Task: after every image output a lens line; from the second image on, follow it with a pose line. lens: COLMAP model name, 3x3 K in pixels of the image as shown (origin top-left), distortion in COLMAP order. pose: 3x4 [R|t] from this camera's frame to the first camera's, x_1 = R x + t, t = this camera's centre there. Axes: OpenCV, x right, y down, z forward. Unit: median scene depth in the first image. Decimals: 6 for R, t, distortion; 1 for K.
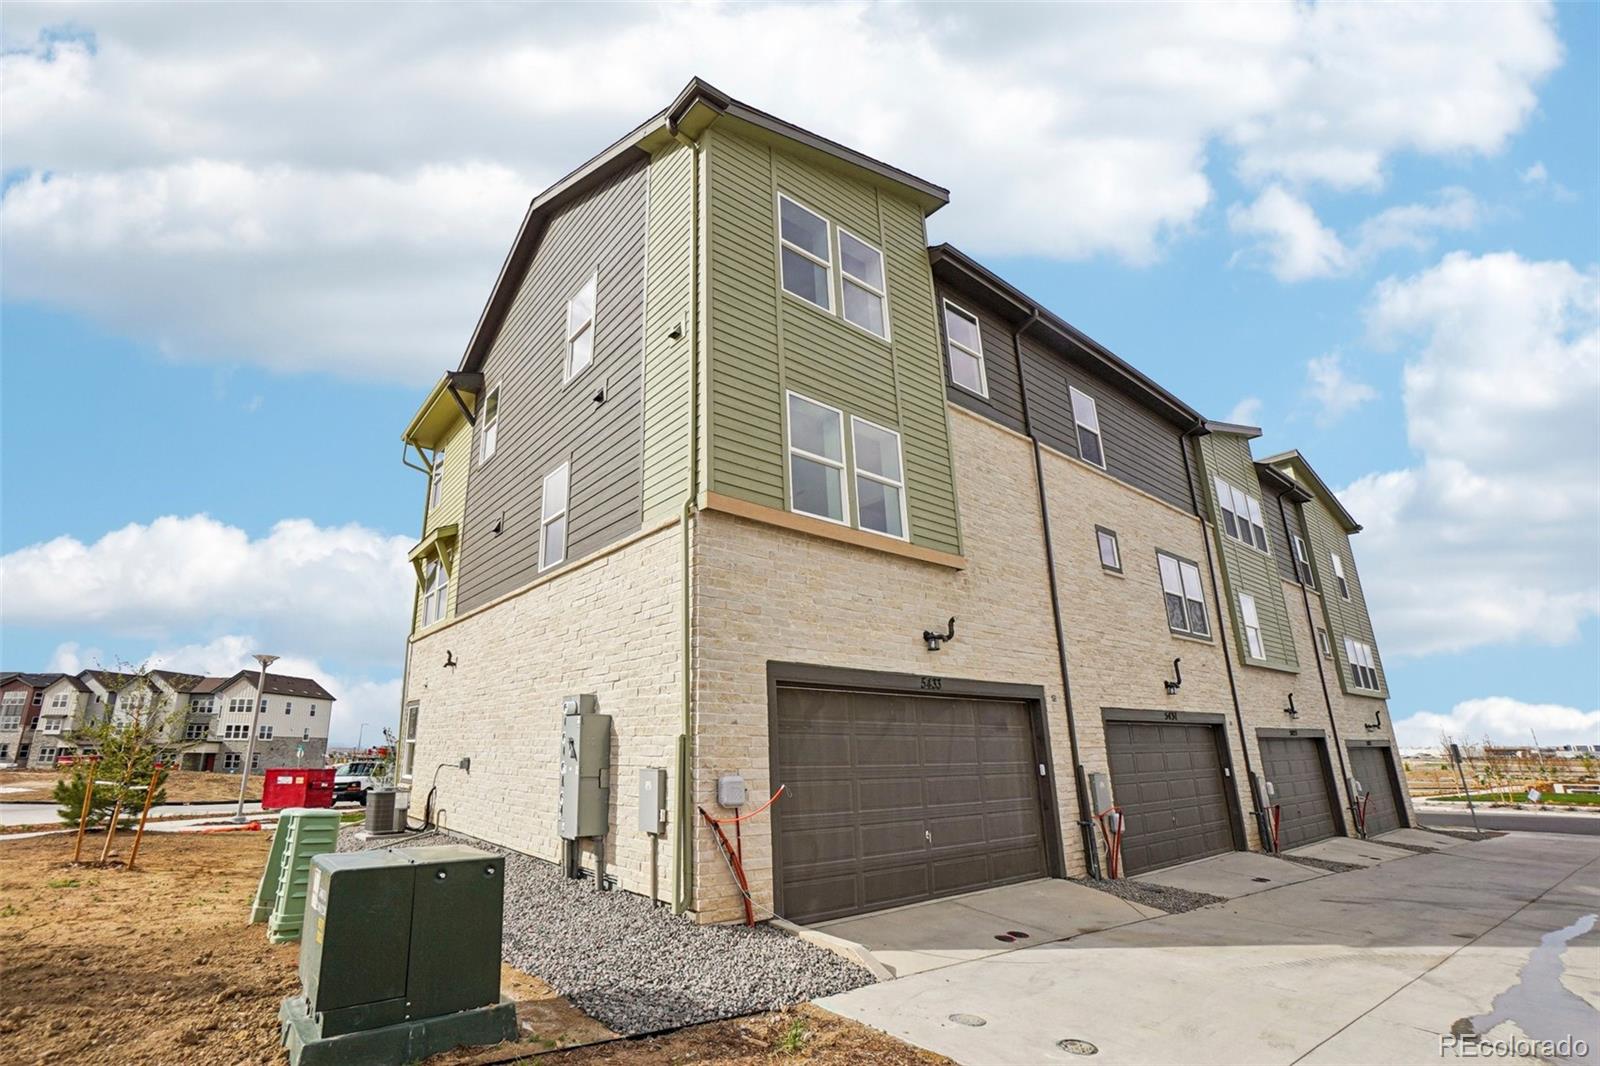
lens RADIAL K [[727.3, 0, 801.1], [0, 727.3, 512.9], [0, 0, 1]] dist [-0.036591, 0.013756]
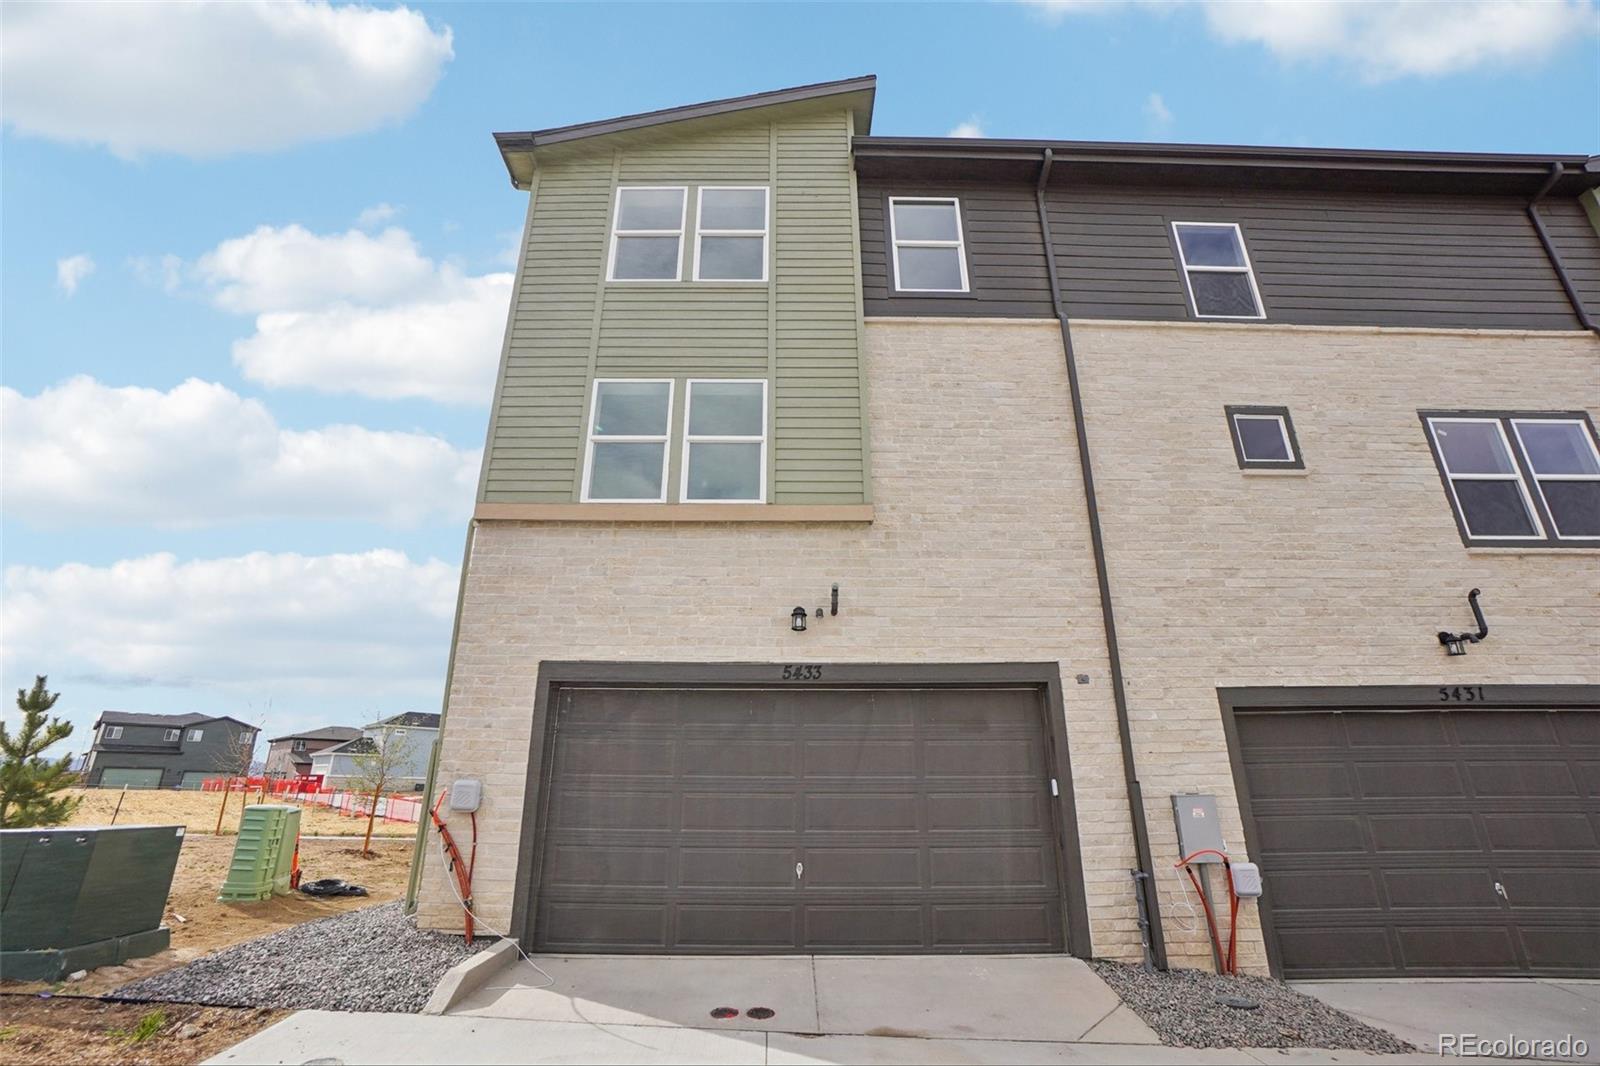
lens RADIAL K [[727.3, 0, 801.1], [0, 727.3, 512.9], [0, 0, 1]] dist [-0.036591, 0.013756]
pose [[0.772403, -0.224541, -0.594117, 0.647565], [0.195964, 0.974037, -0.113358, 0.147877], [0.604146, -0.028867, 0.796351, 0.357588]]
